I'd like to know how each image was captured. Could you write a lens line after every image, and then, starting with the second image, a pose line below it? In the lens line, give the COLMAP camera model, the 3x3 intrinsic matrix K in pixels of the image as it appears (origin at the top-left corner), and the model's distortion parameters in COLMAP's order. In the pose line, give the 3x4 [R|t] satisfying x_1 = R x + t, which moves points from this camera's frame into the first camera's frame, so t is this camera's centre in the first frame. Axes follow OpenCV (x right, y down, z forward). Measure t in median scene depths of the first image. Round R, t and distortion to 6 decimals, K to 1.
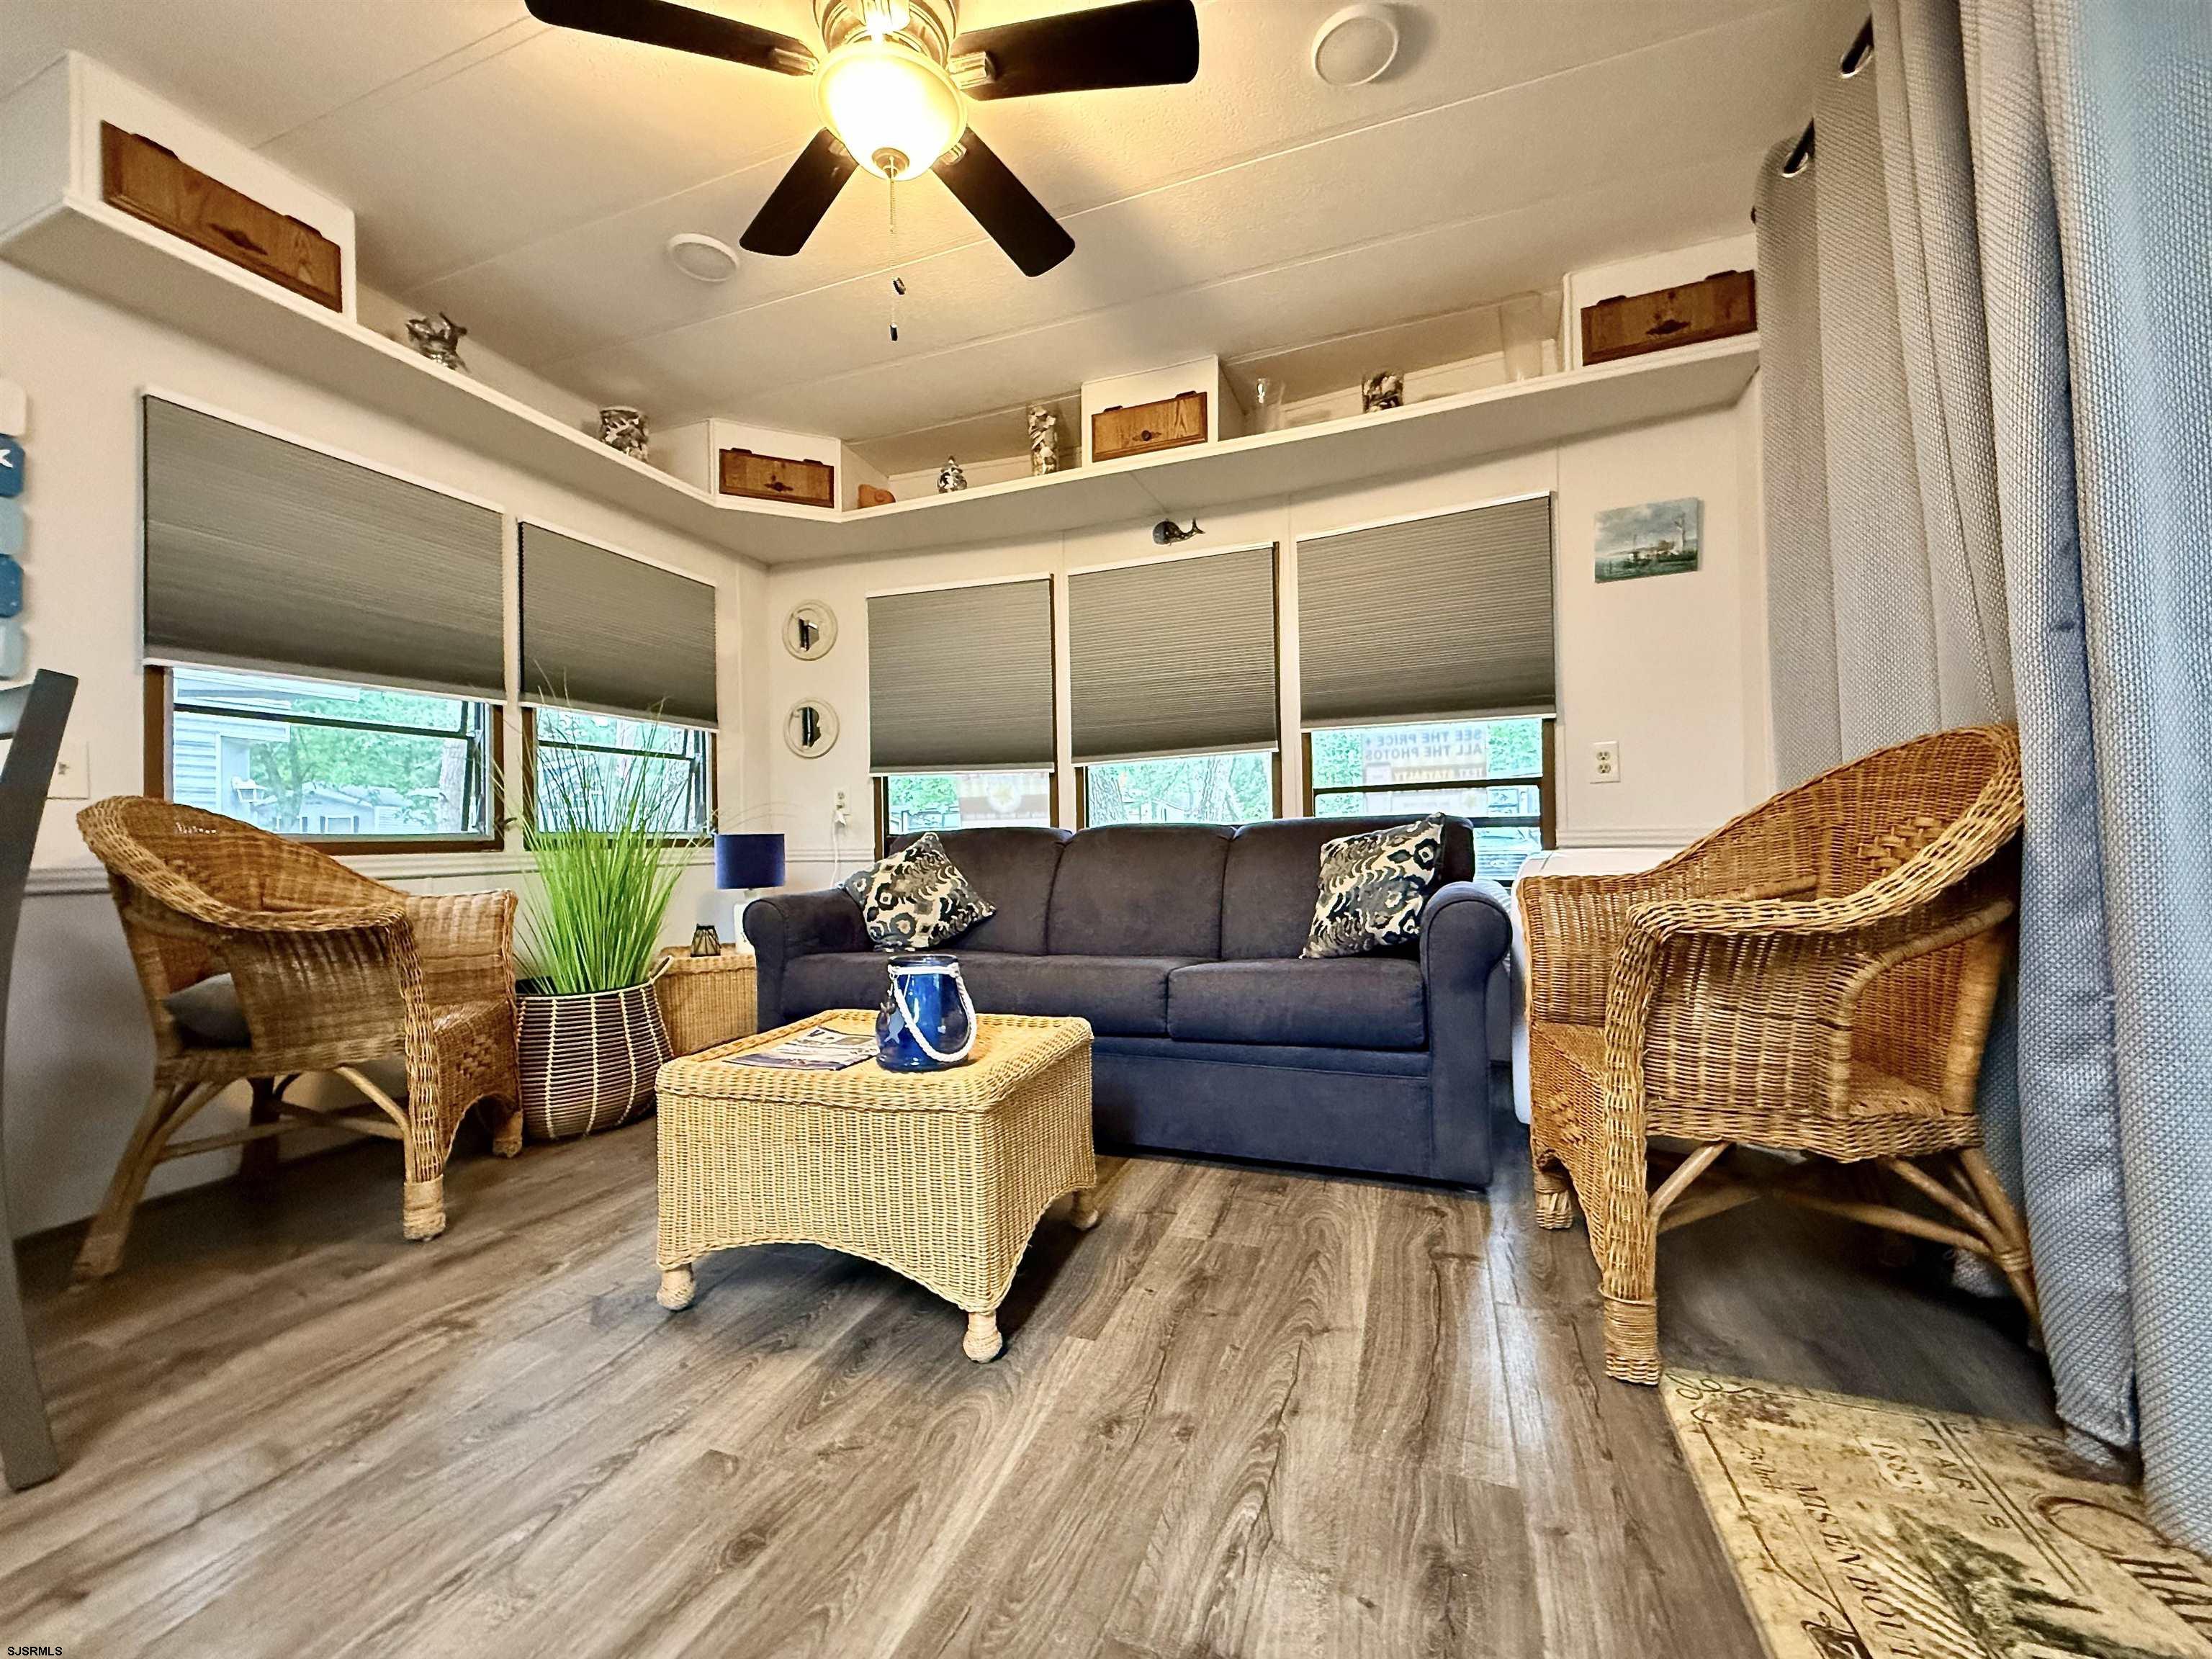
lens RADIAL K [[816.6, 0, 1112.1], [0, 816.6, 810.9], [0, 0, 1]] dist [0.000589, 0.000052]
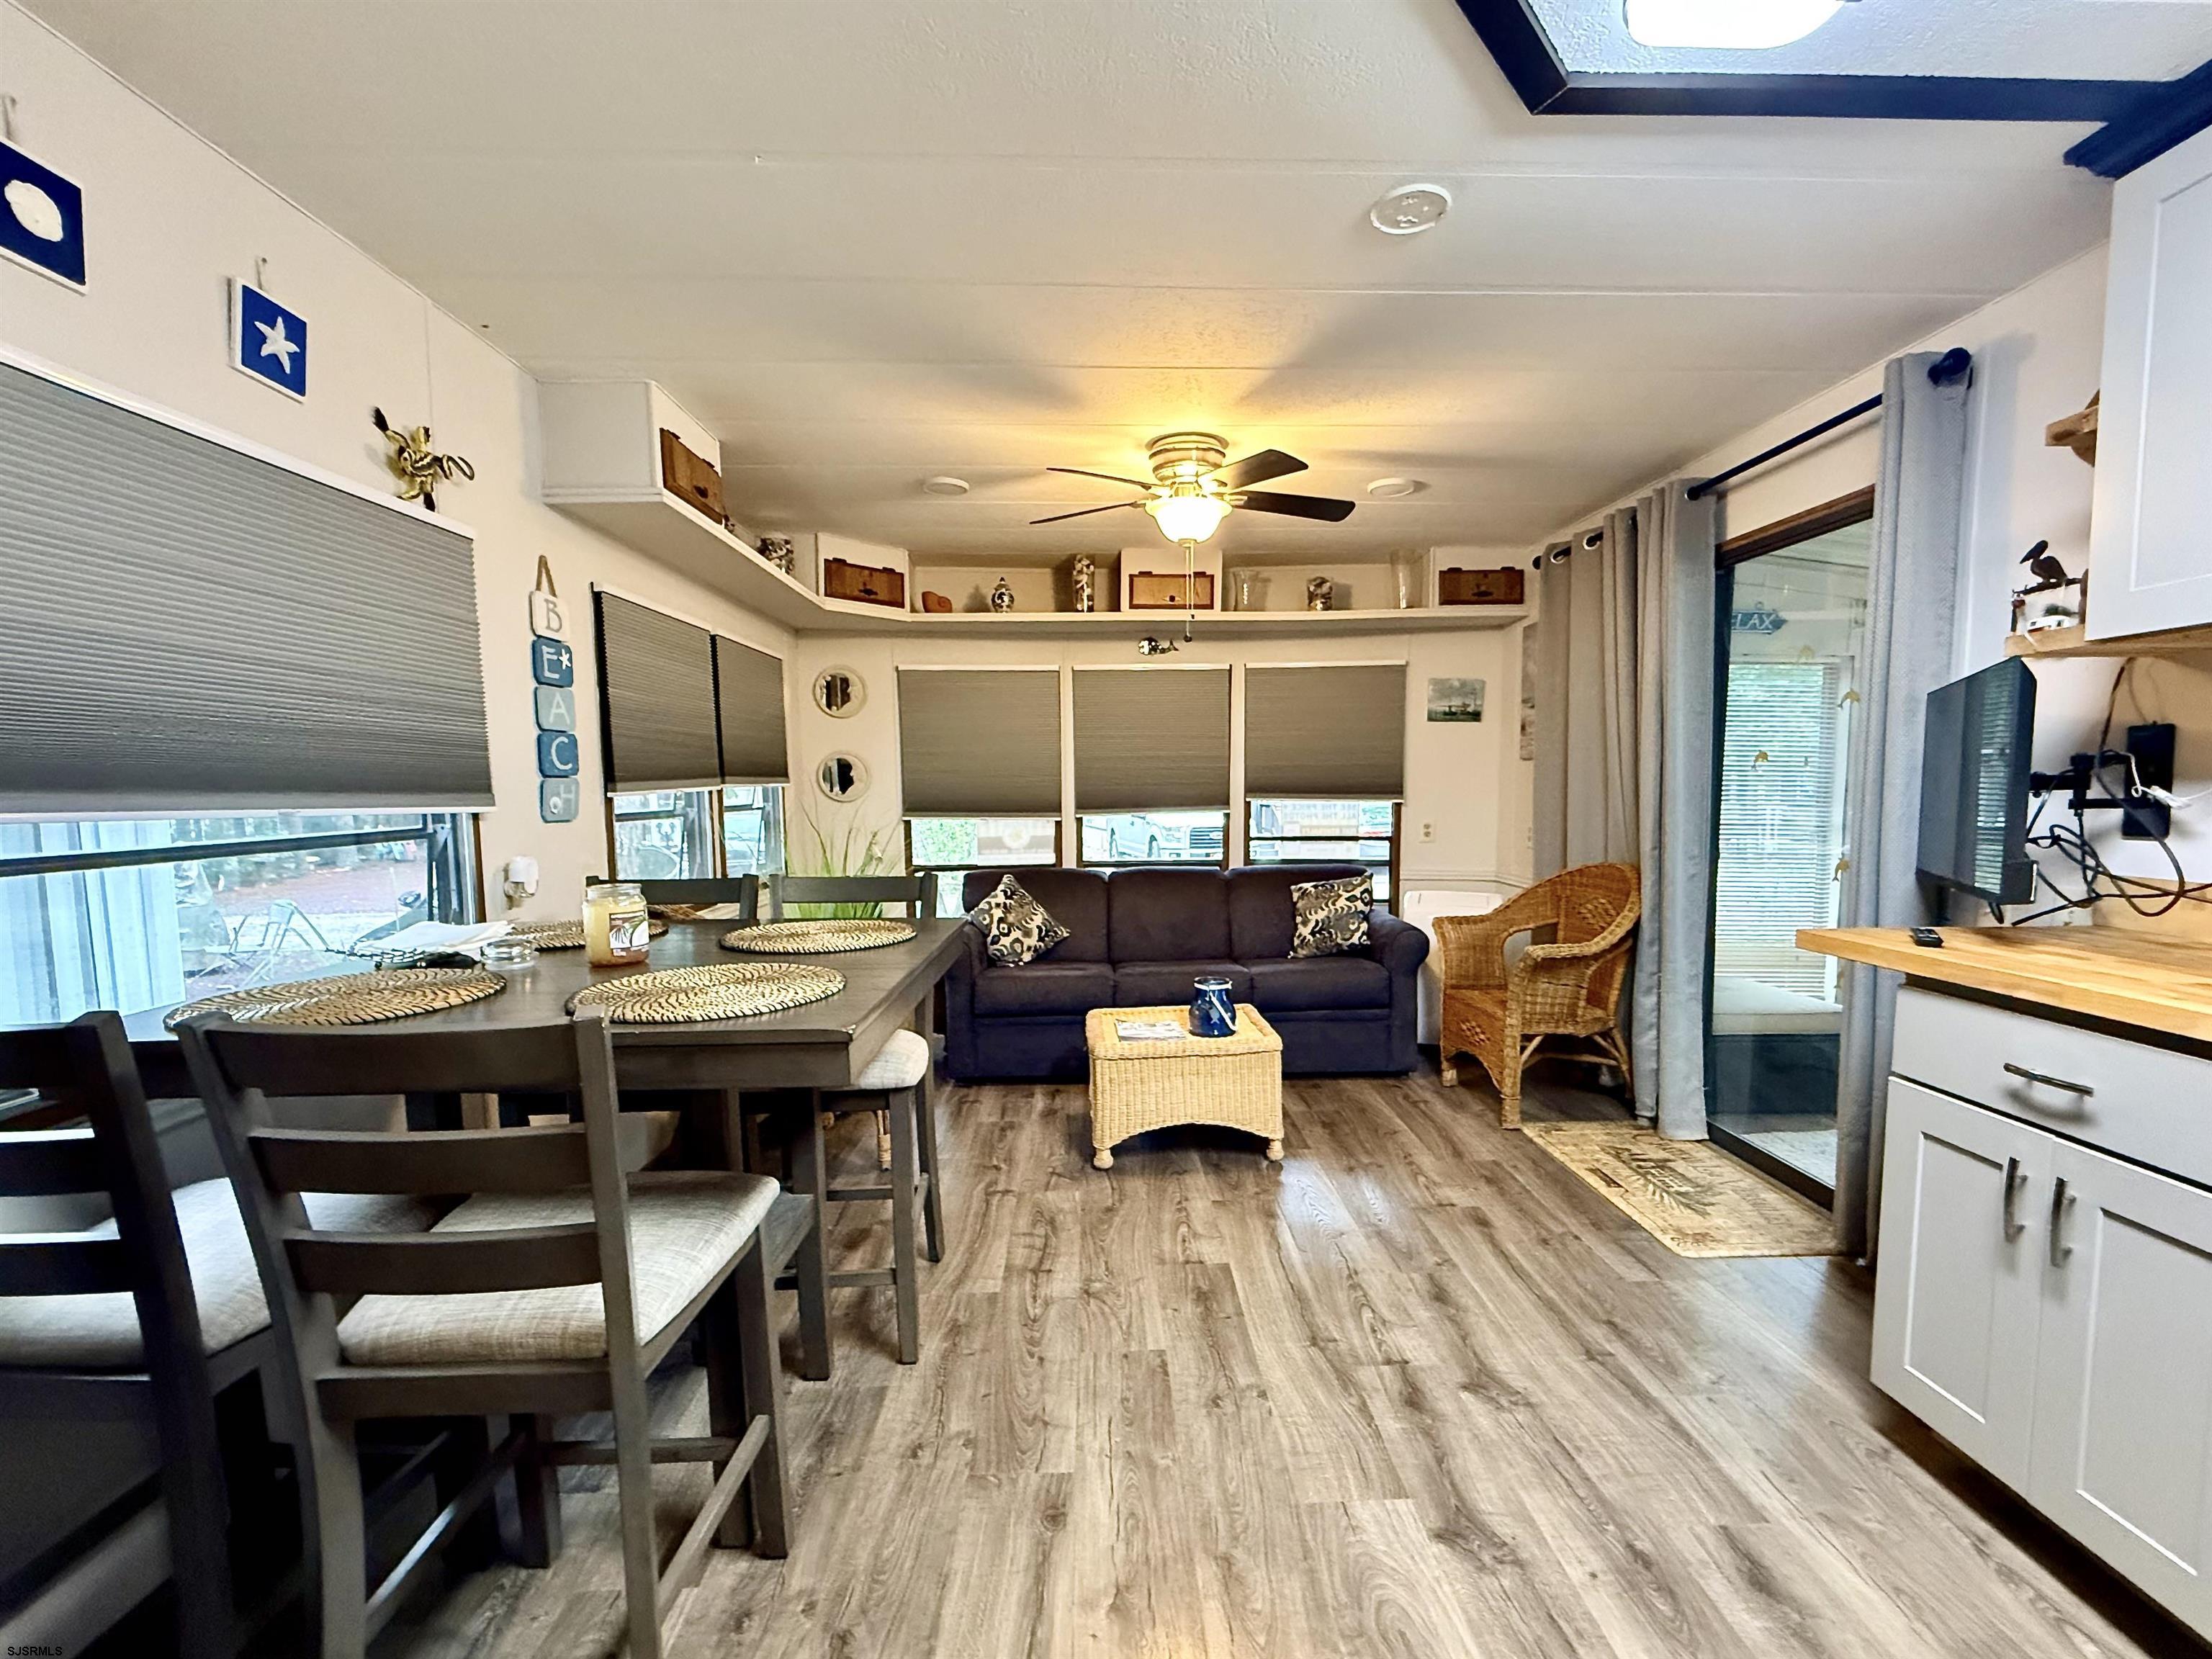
lens RADIAL K [[875.8, 0, 1103.4], [0, 875.8, 831.8], [0, 0, 1]] dist [0.000128, -0.000051]
pose [[0.936432, -0.005104, 0.350812, -0.757375], [-0.021969, 0.997079, 0.073150, -0.200628], [-0.350161, -0.076207, 0.933584, -0.520409]]
